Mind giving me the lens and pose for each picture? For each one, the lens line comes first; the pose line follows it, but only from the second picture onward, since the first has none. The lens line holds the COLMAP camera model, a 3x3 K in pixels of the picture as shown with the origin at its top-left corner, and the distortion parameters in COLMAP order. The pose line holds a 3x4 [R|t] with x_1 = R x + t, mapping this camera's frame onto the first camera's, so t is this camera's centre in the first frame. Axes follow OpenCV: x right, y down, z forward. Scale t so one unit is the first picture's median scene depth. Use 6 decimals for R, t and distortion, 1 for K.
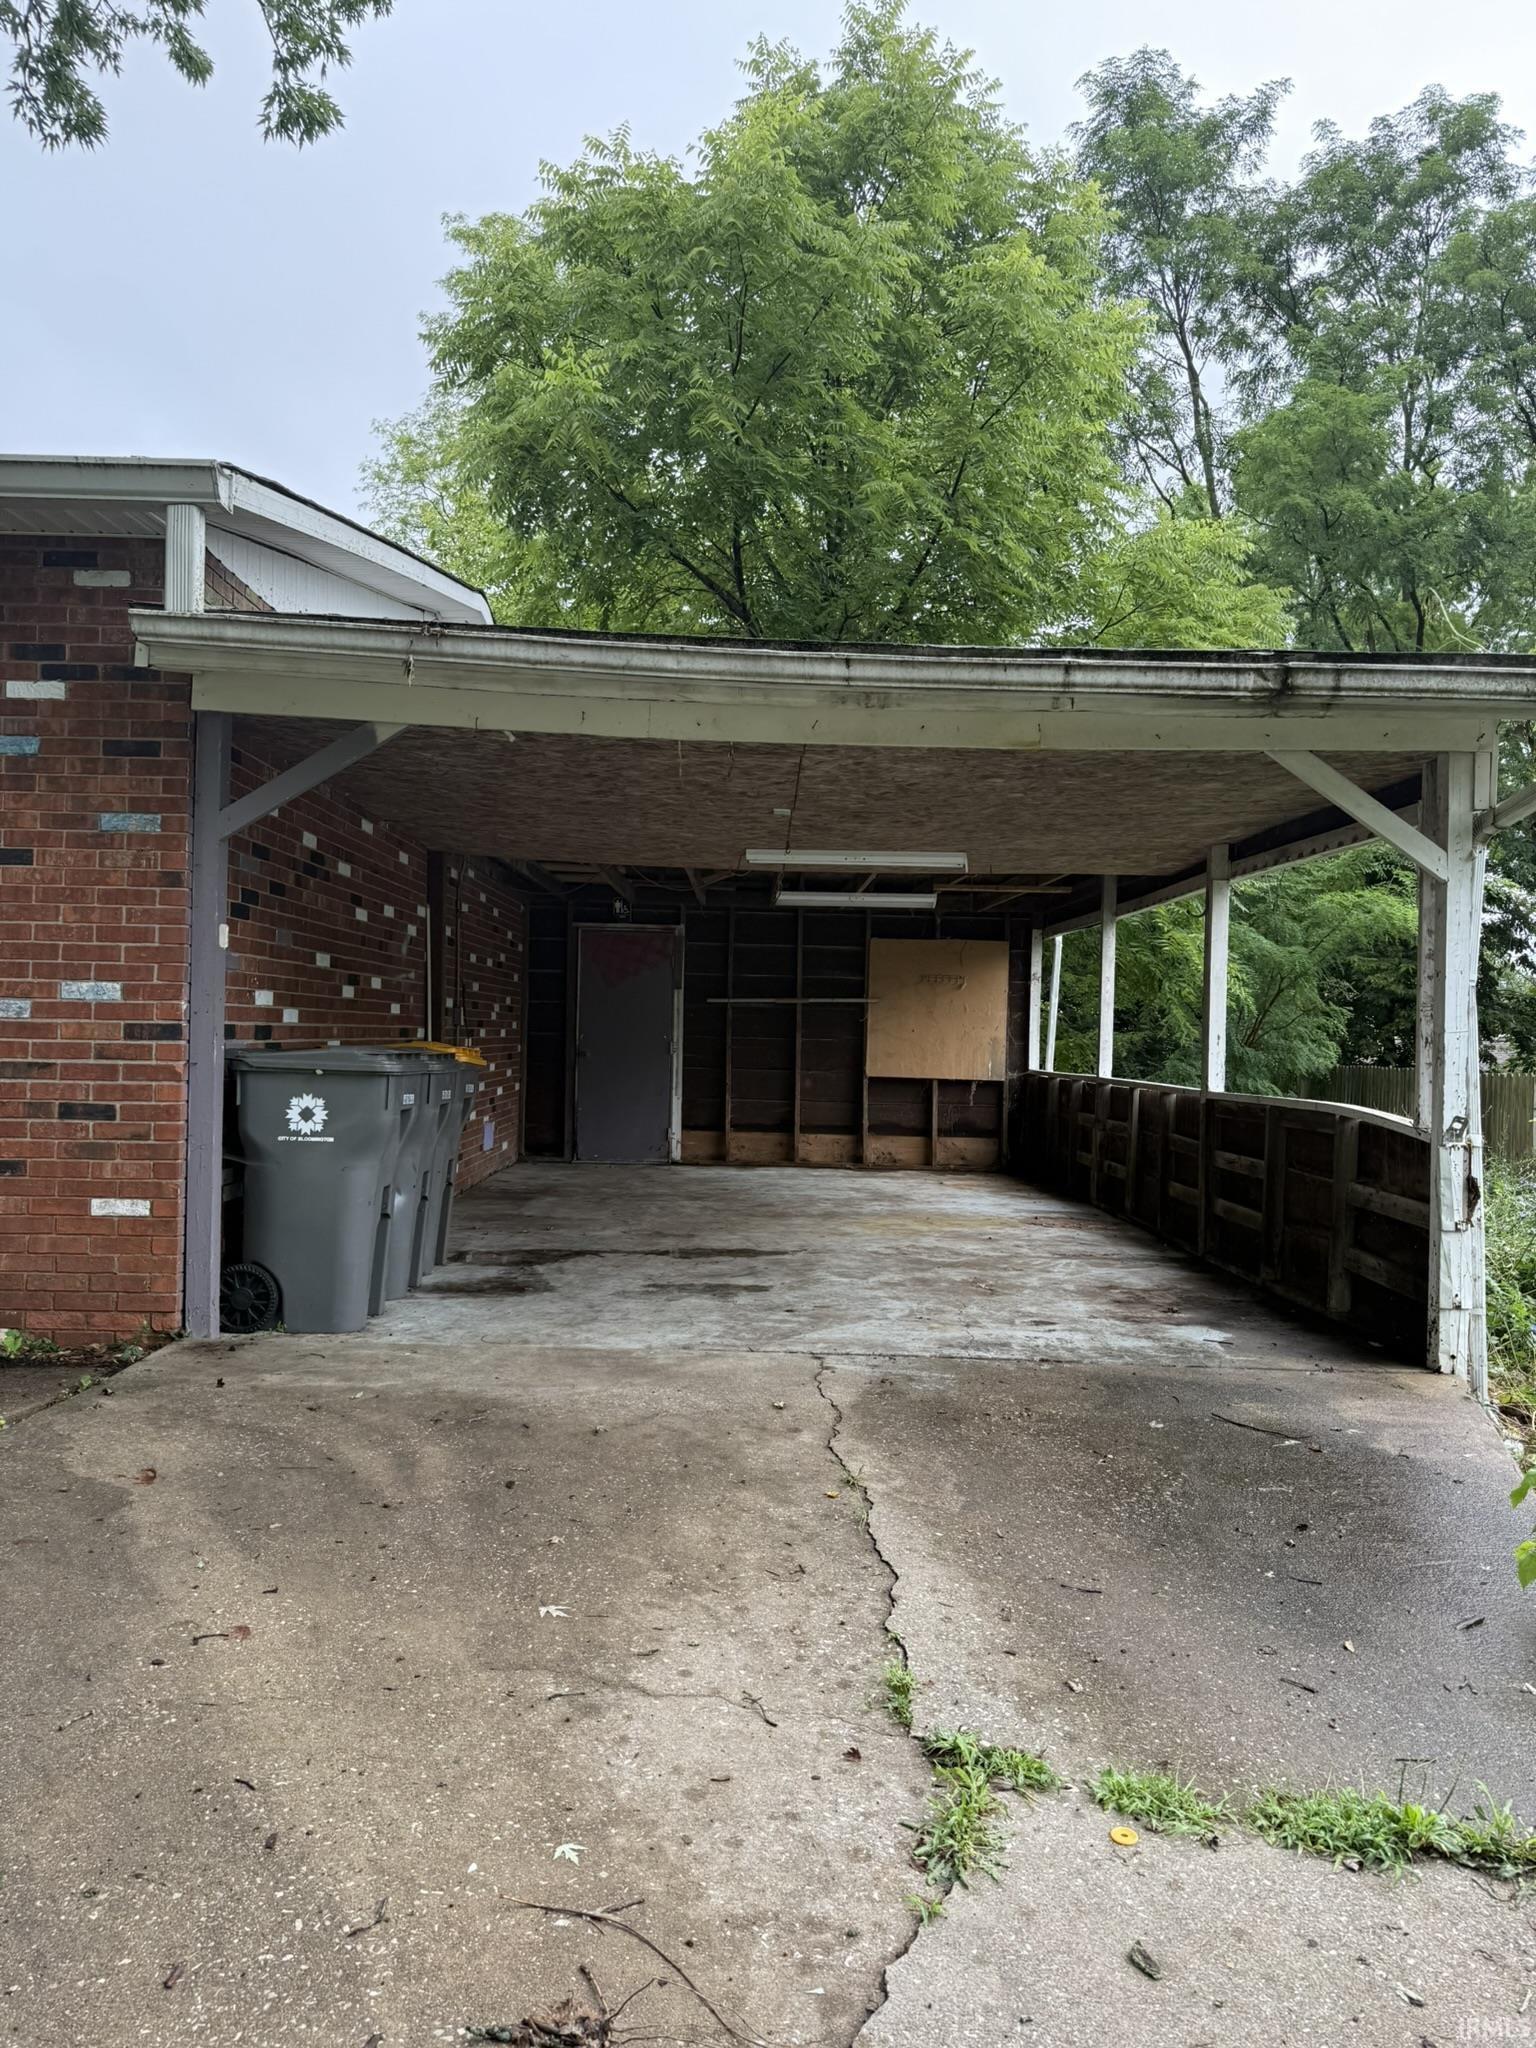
lens RADIAL K [[1415.8, 0, 738.6], [0, 1415.8, 1067.1], [0, 0, 1]] dist [0.001467, -0.011605]
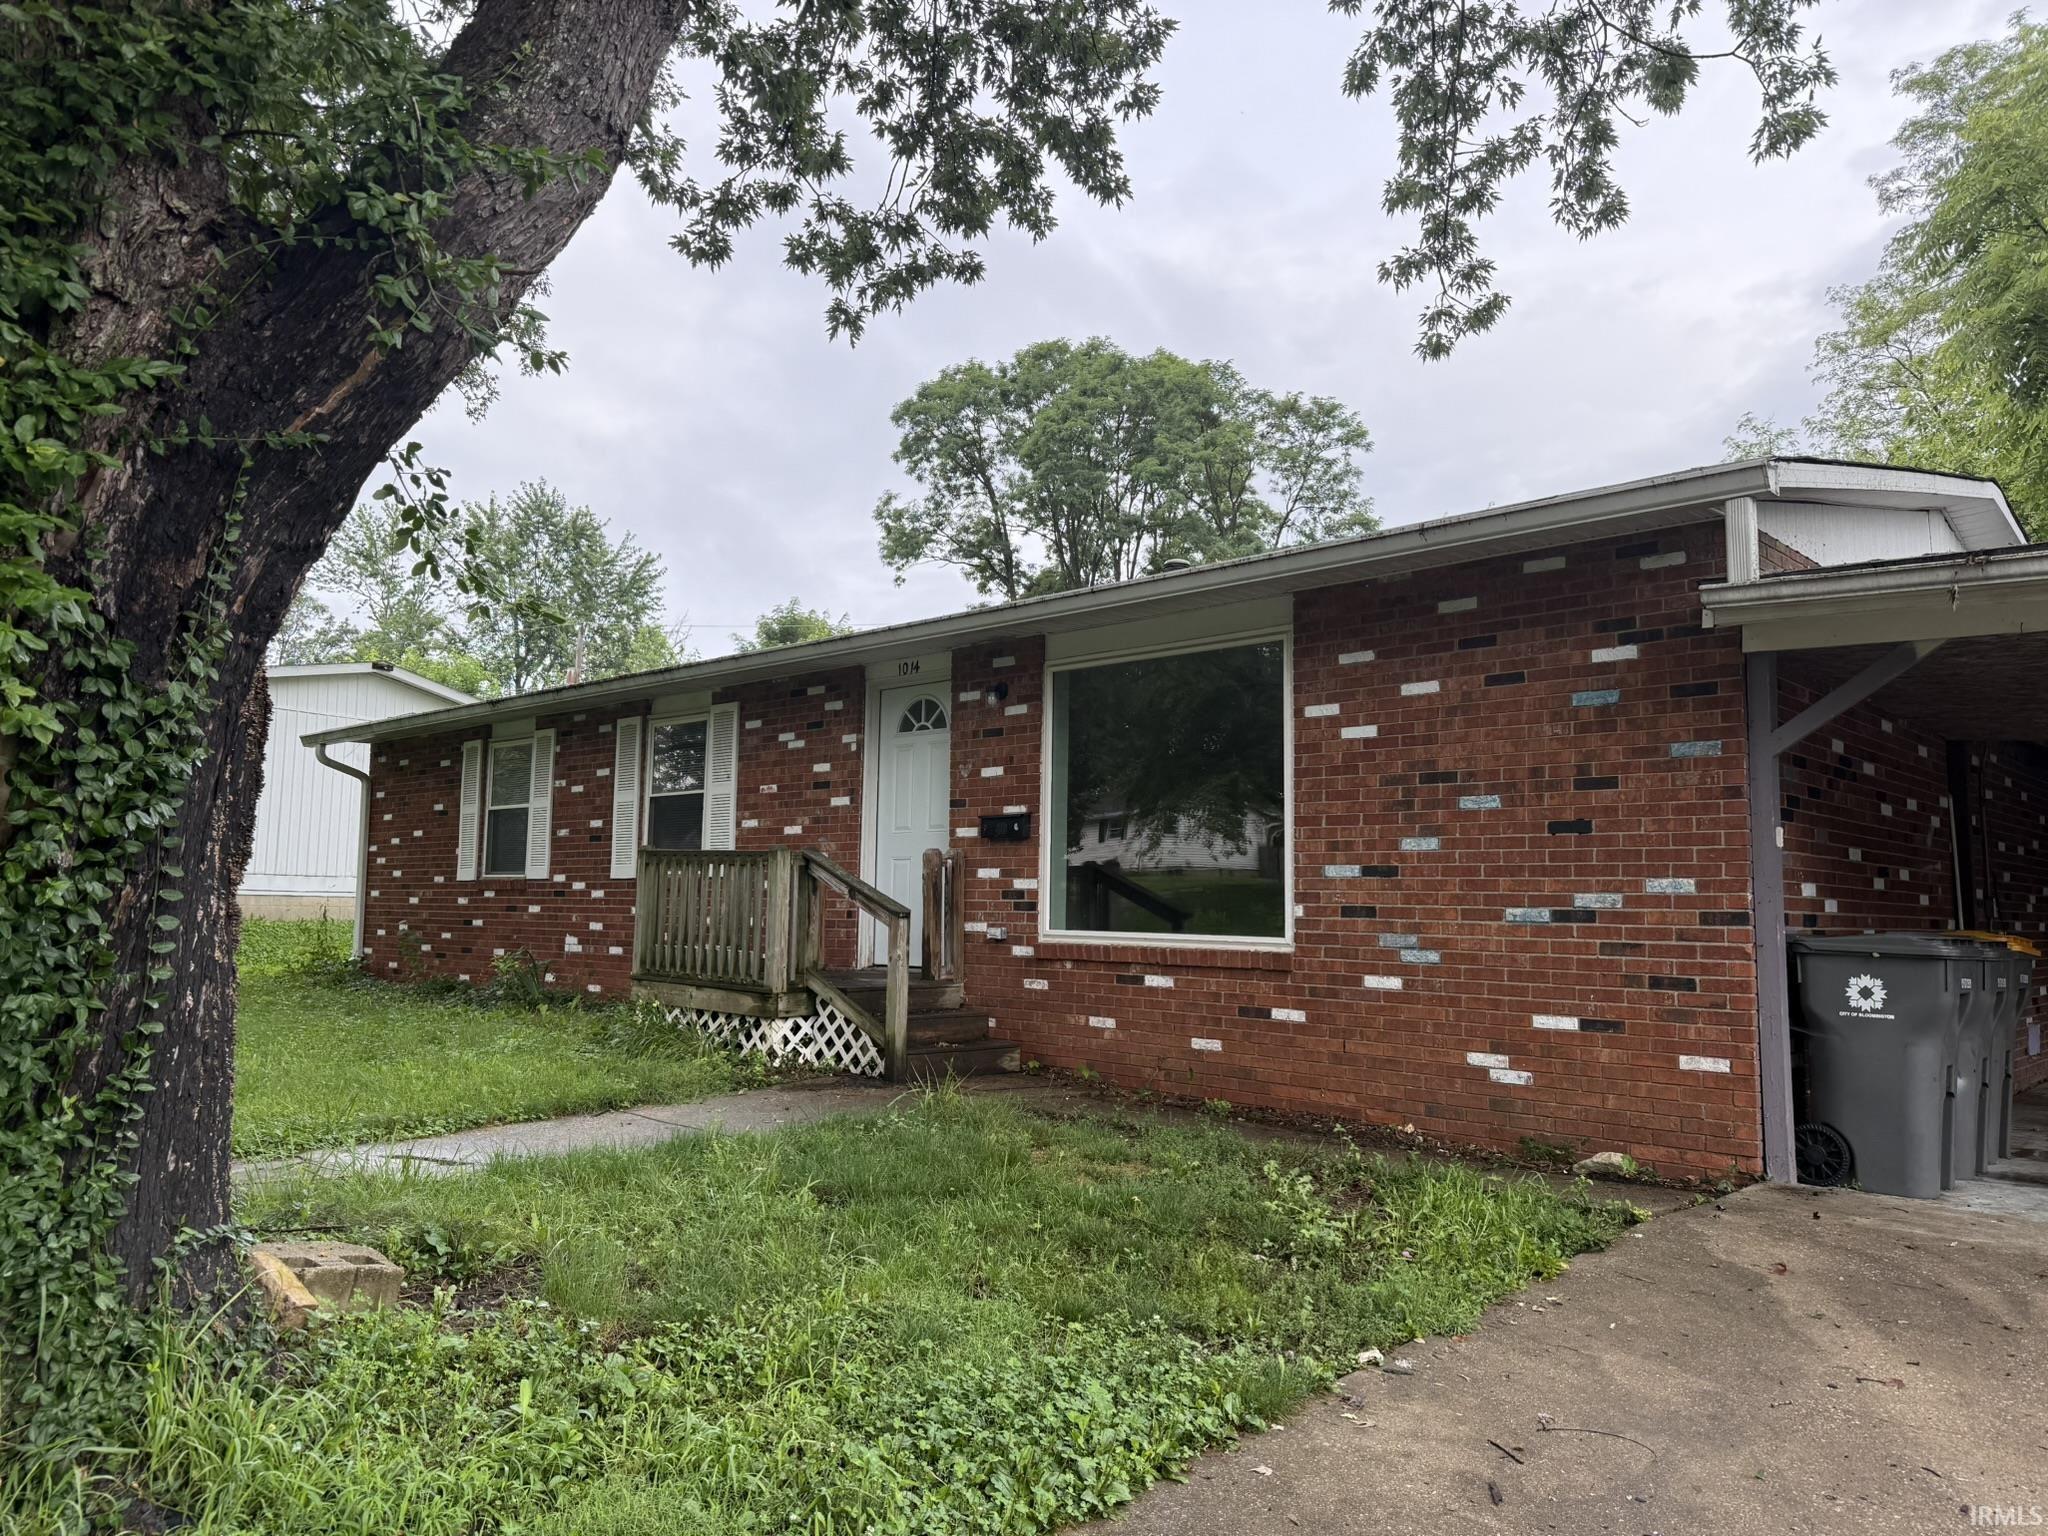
lens RADIAL K [[1415.8, 0, 1026.6], [0, 1415.8, 760.8], [0, 0, 1]] dist [0.001467, -0.011605]
pose [[0.717108, -0.081916, -0.692131, 0.006031], [-0.019679, 0.990293, -0.137593, 0.017398], [0.696684, 0.112290, 0.708536, -0.253569]]
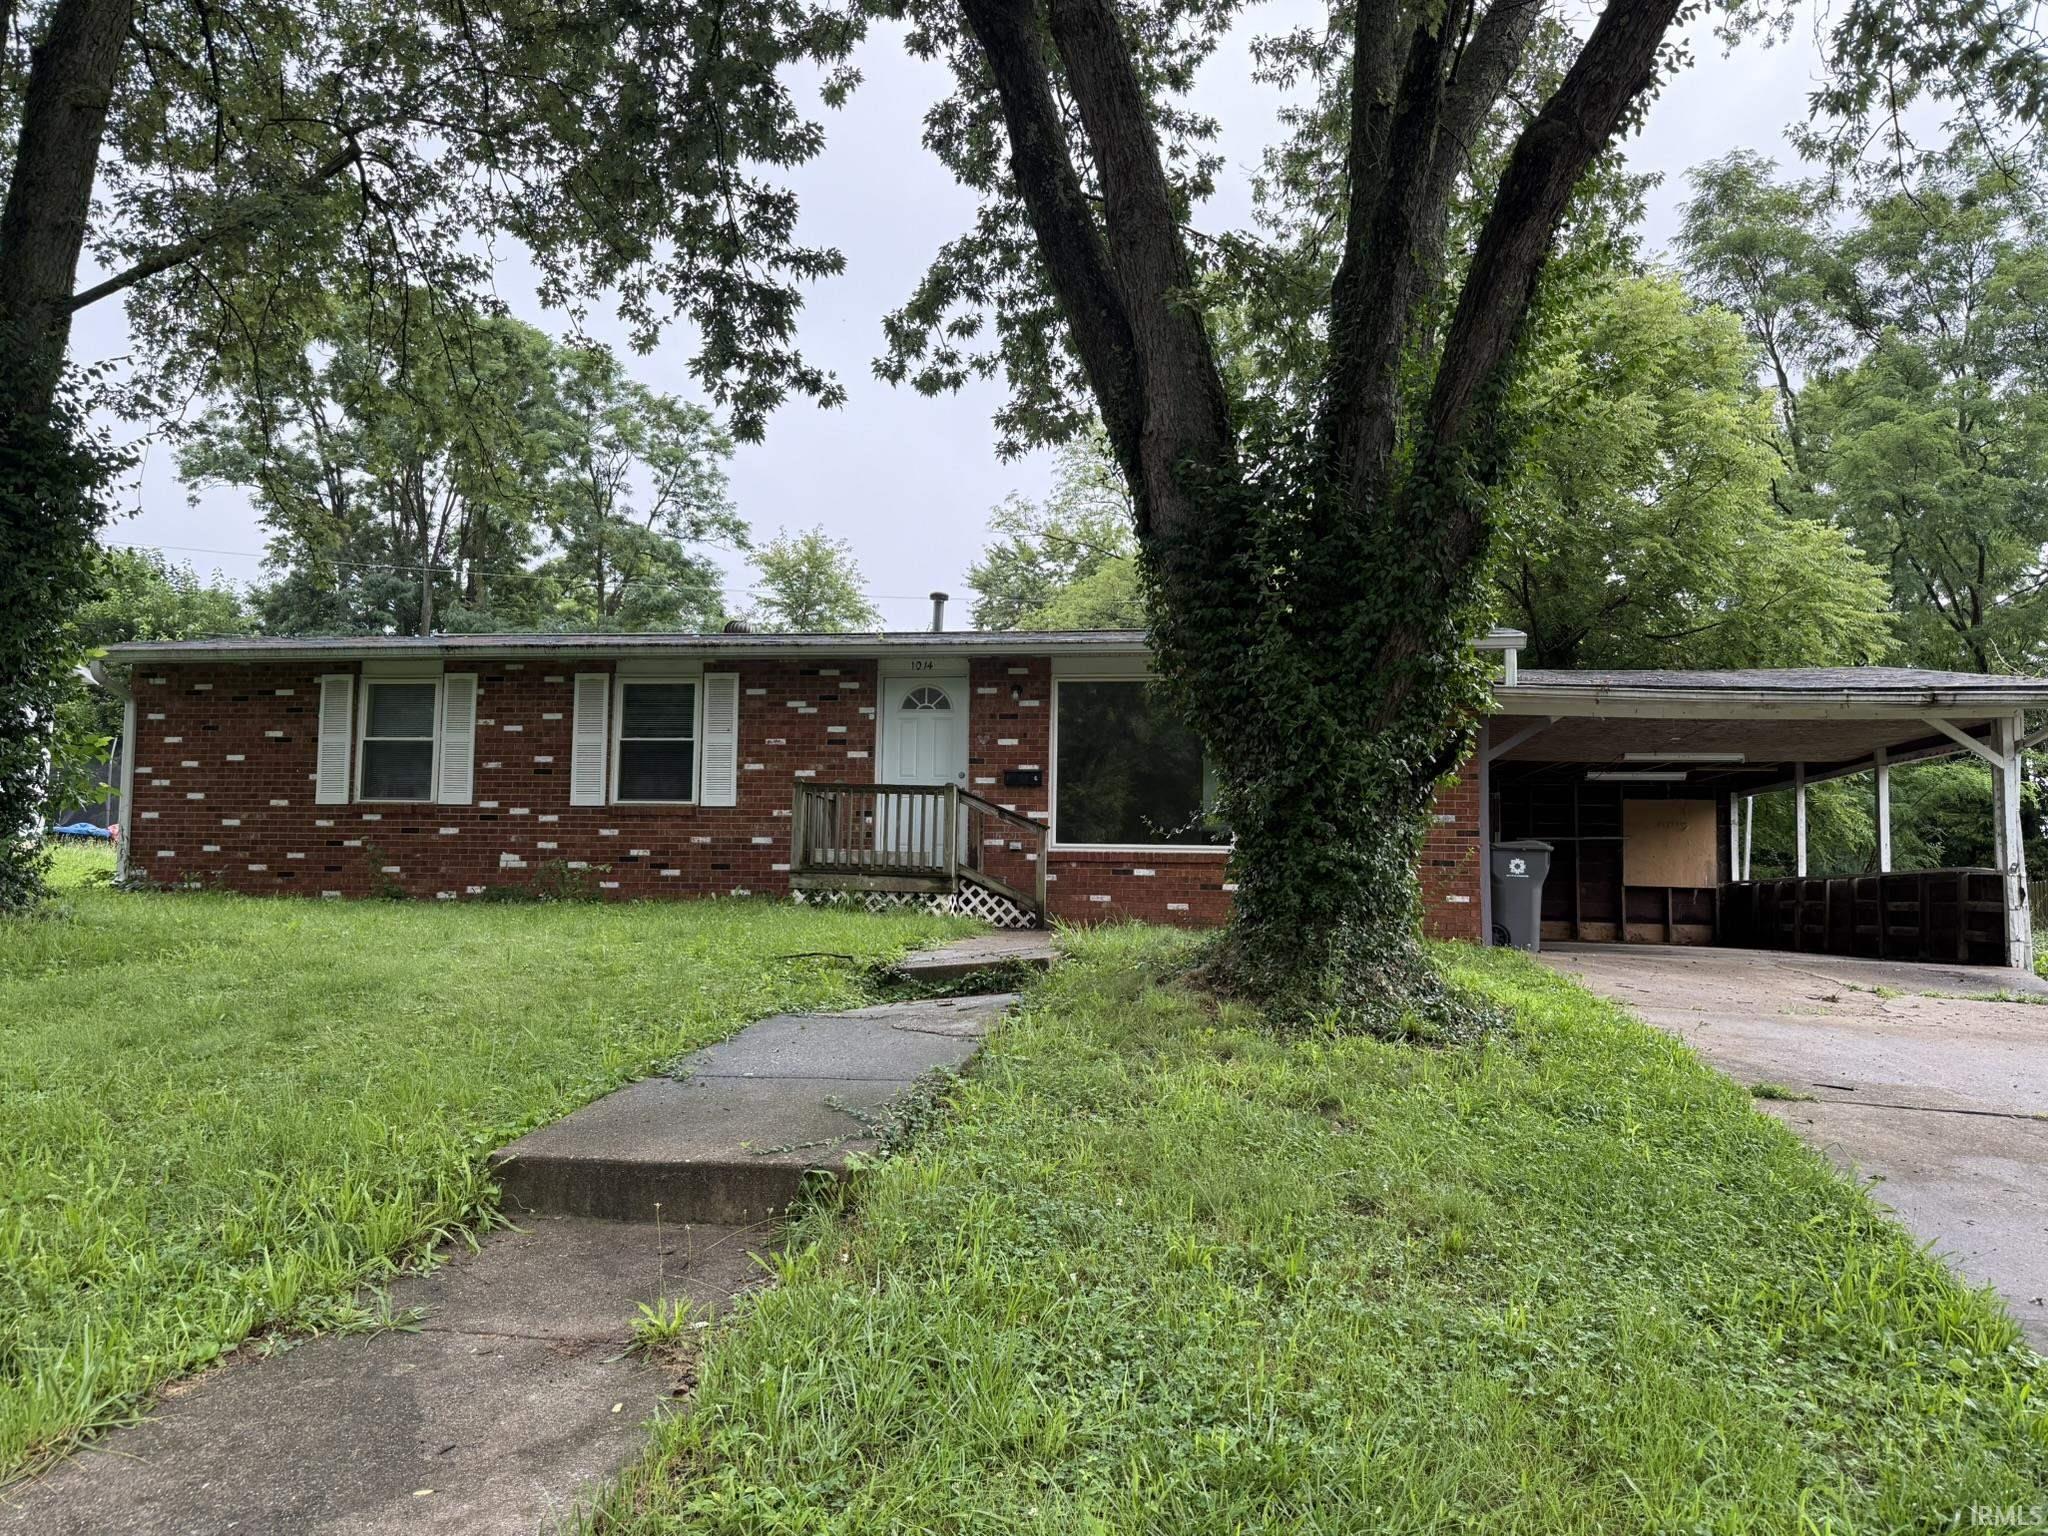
lens RADIAL K [[1415.8, 0, 1020.5], [0, 1415.8, 817.0], [0, 0, 1]] dist [0.001467, -0.011605]
pose [[0.987590, -0.012264, -0.156573, -0.884670], [-0.001607, 0.996105, -0.088161, 0.188976], [0.157044, 0.087319, 0.983724, -1.845634]]
